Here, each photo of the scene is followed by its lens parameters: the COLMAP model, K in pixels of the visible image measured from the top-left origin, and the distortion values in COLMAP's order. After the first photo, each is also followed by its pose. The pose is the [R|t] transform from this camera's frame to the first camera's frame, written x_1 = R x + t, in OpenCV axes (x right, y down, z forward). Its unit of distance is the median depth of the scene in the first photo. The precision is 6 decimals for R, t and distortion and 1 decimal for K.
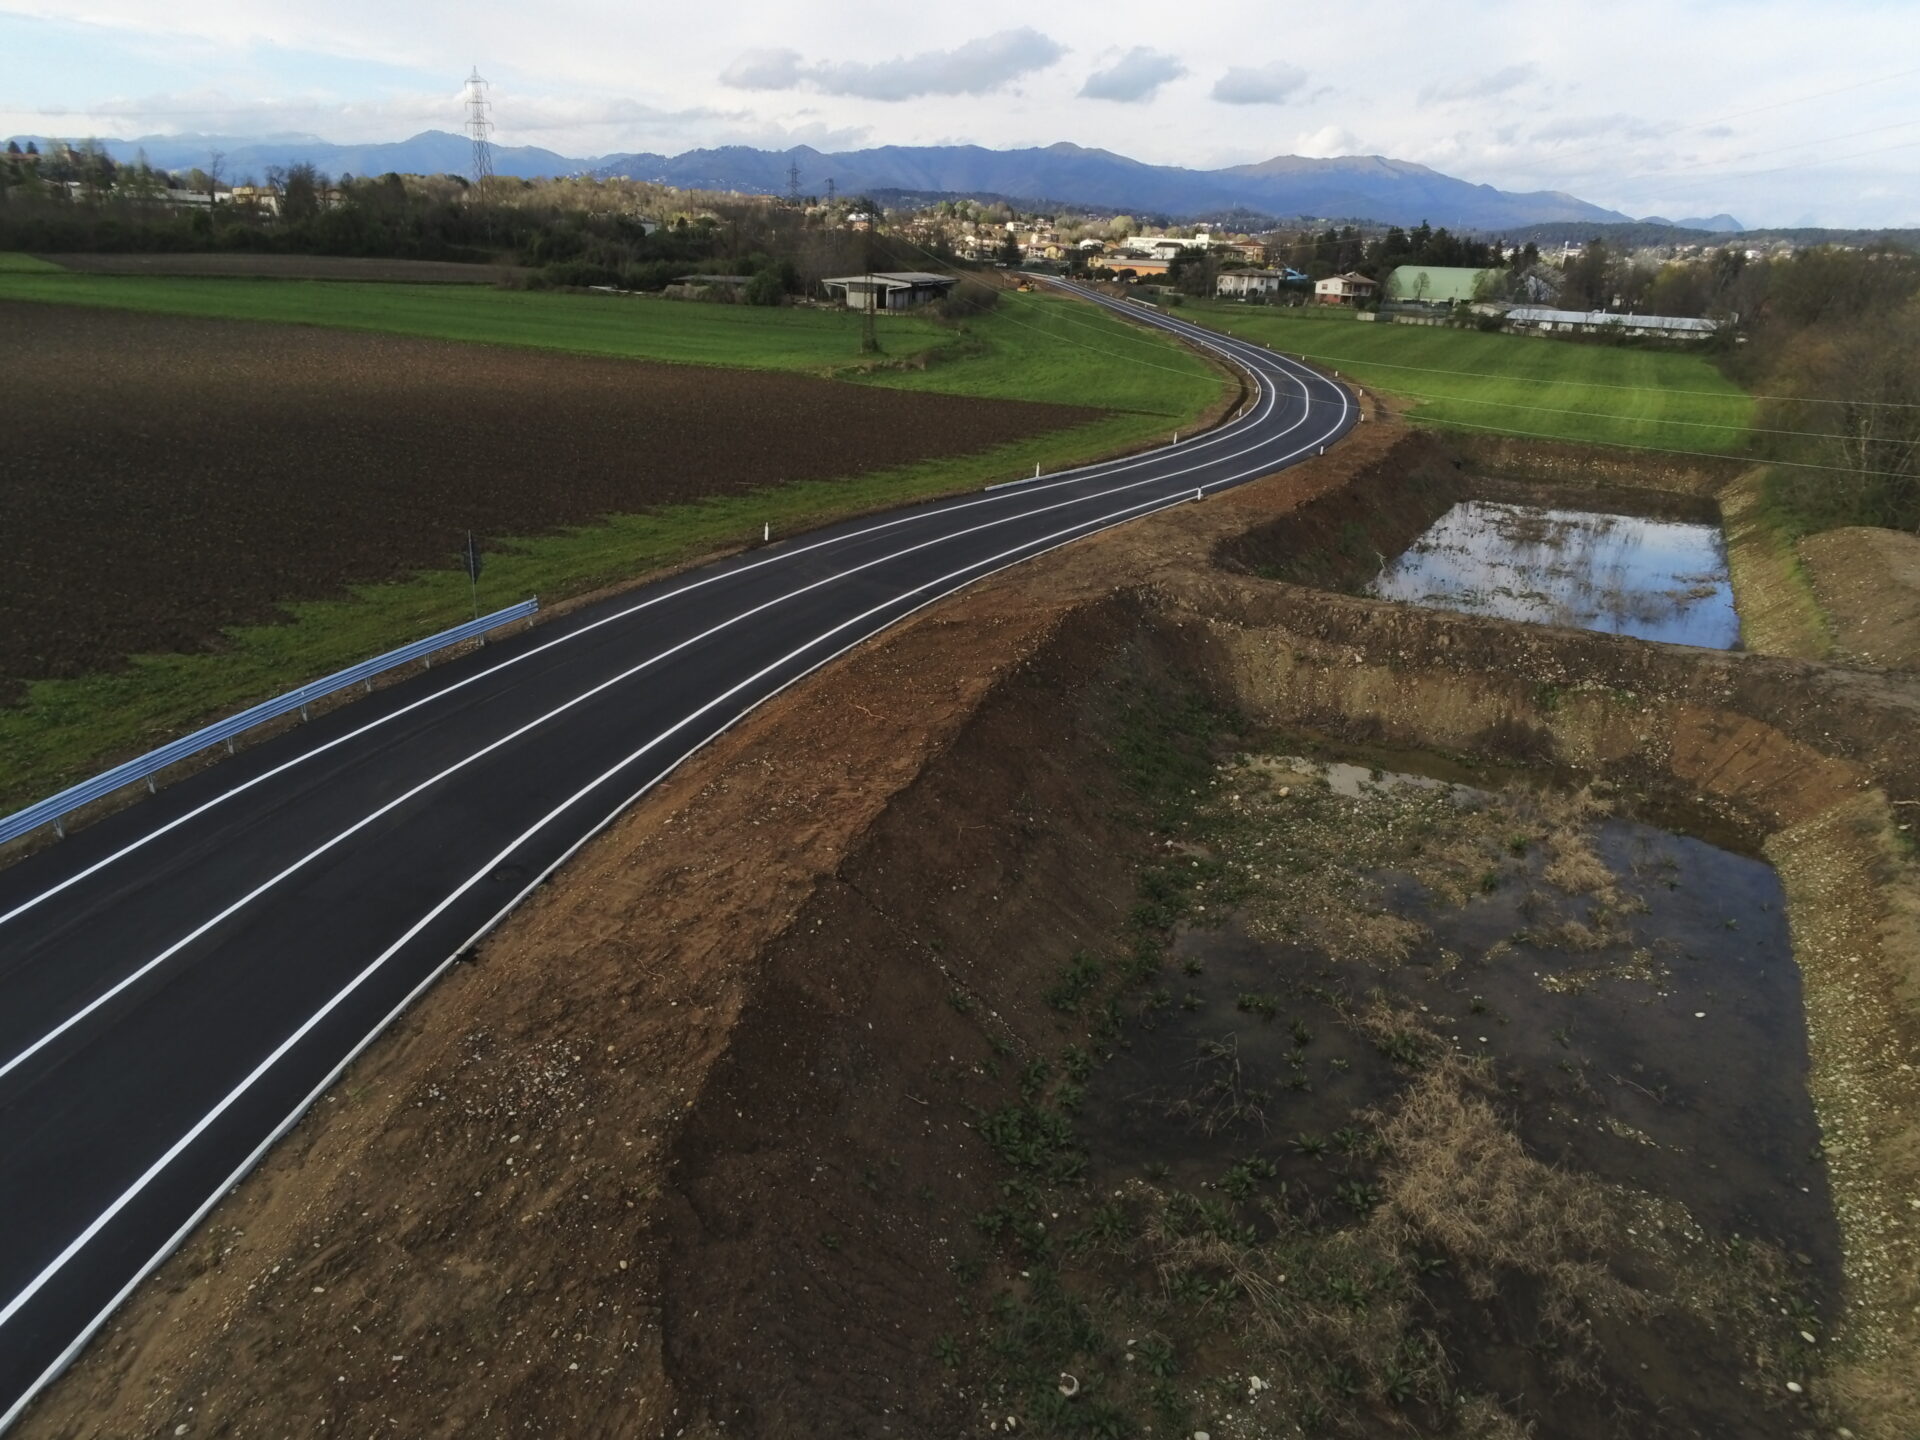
lens RADIAL K [[1256.3, 0, 960.0], [0, 1256.3, 720.0], [0, 0, 1]] dist [0.003752, 0.005787]
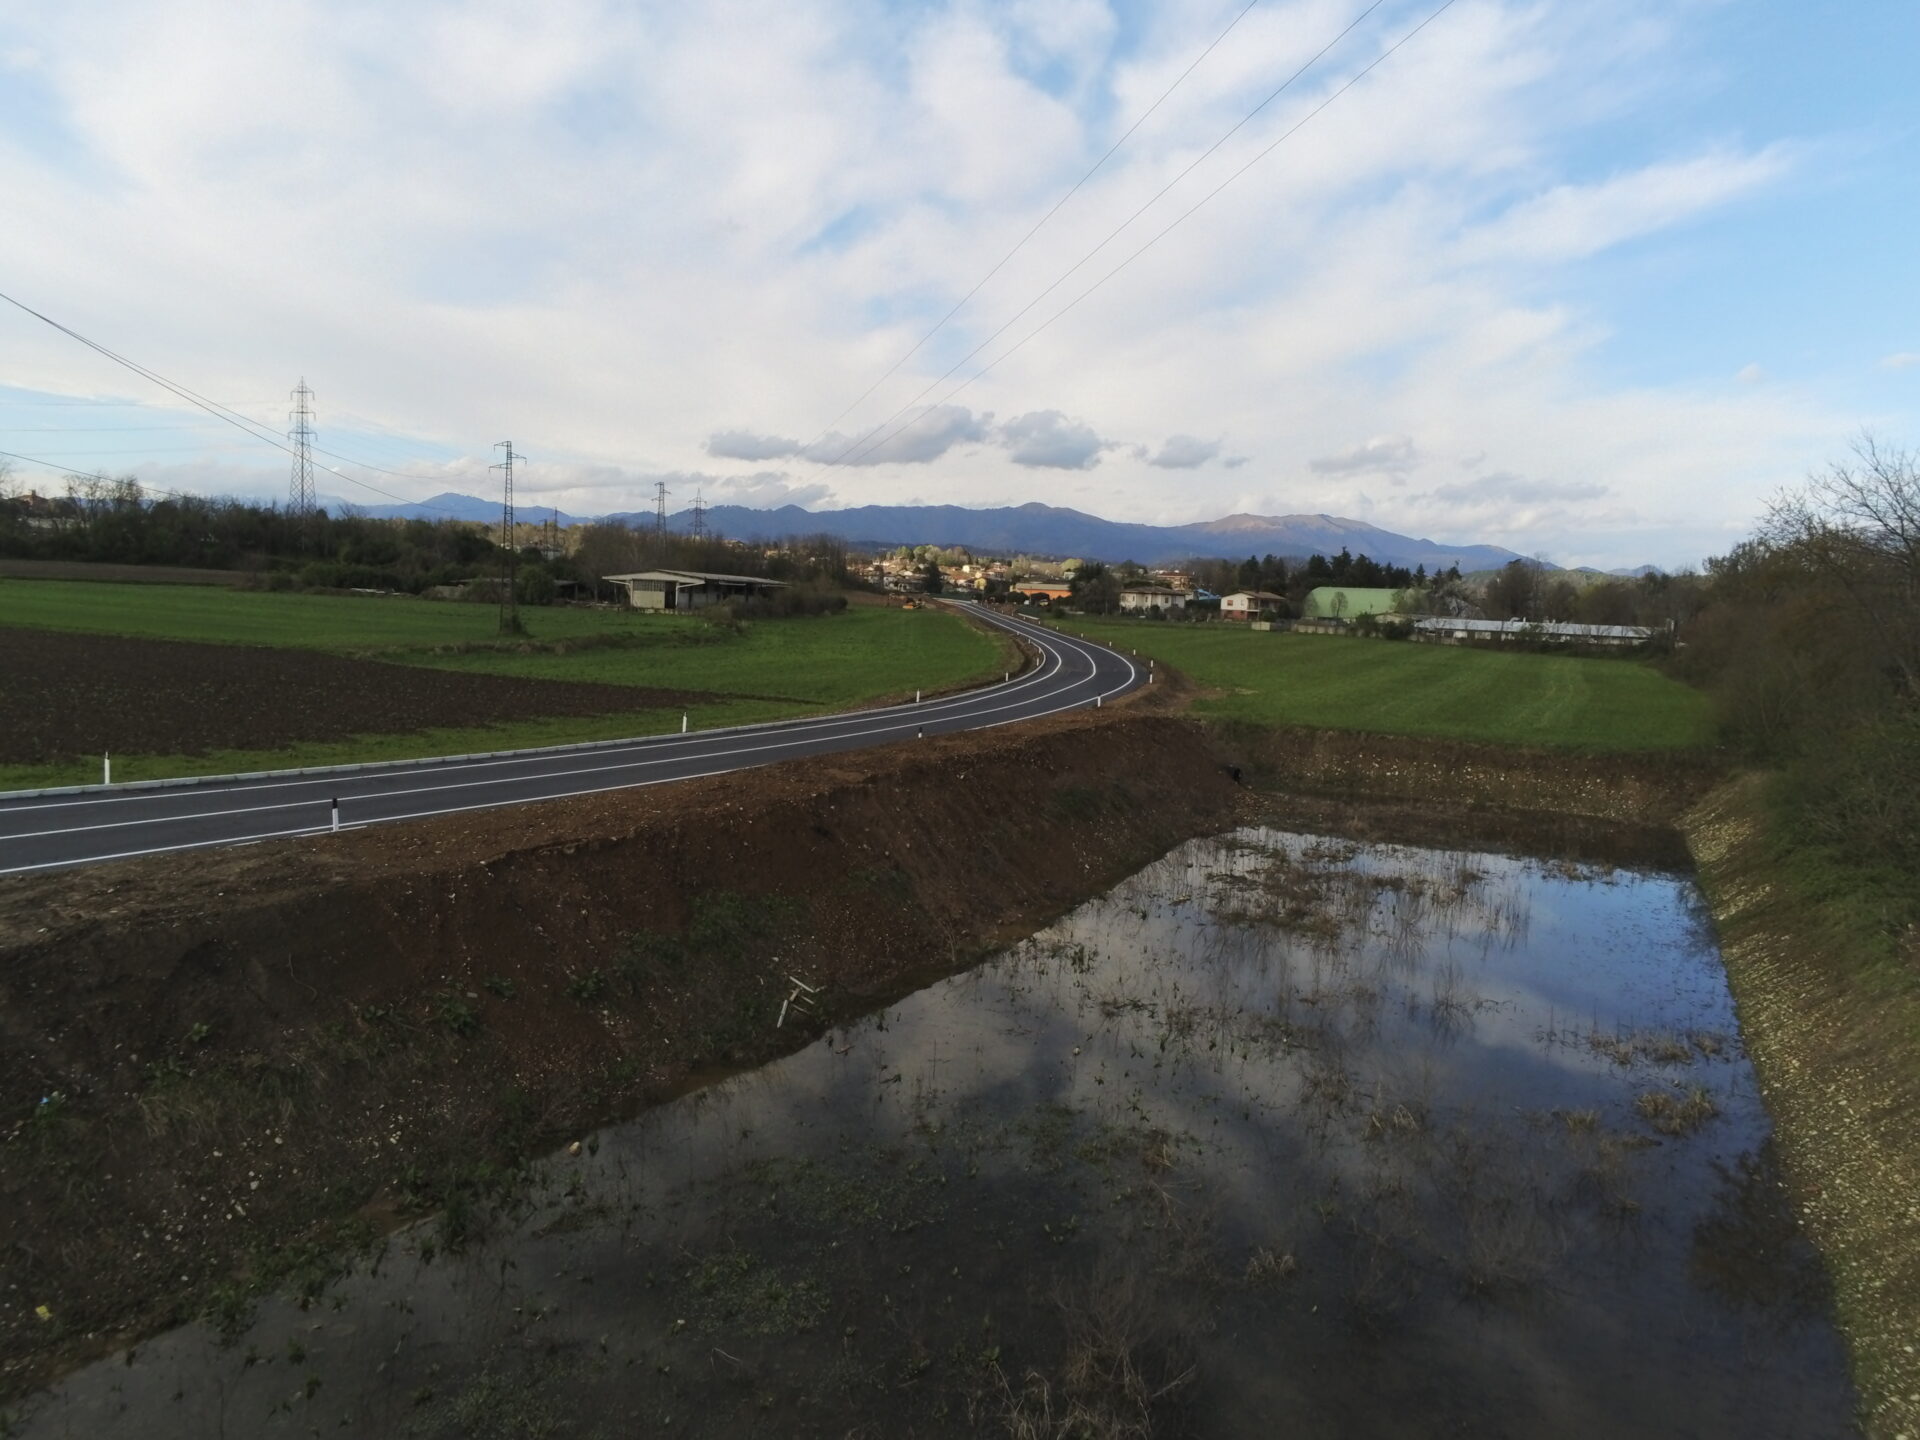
lens RADIAL K [[1256.3, 0, 960.0], [0, 1256.3, 720.0], [0, 0, 1]] dist [0.003752, 0.005787]
pose [[0.999885, -0.002657, 0.014959, 0.101422], [0.006416, 0.966335, -0.257206, -0.030010], [-0.013772, 0.257272, 0.966241, 0.167838]]
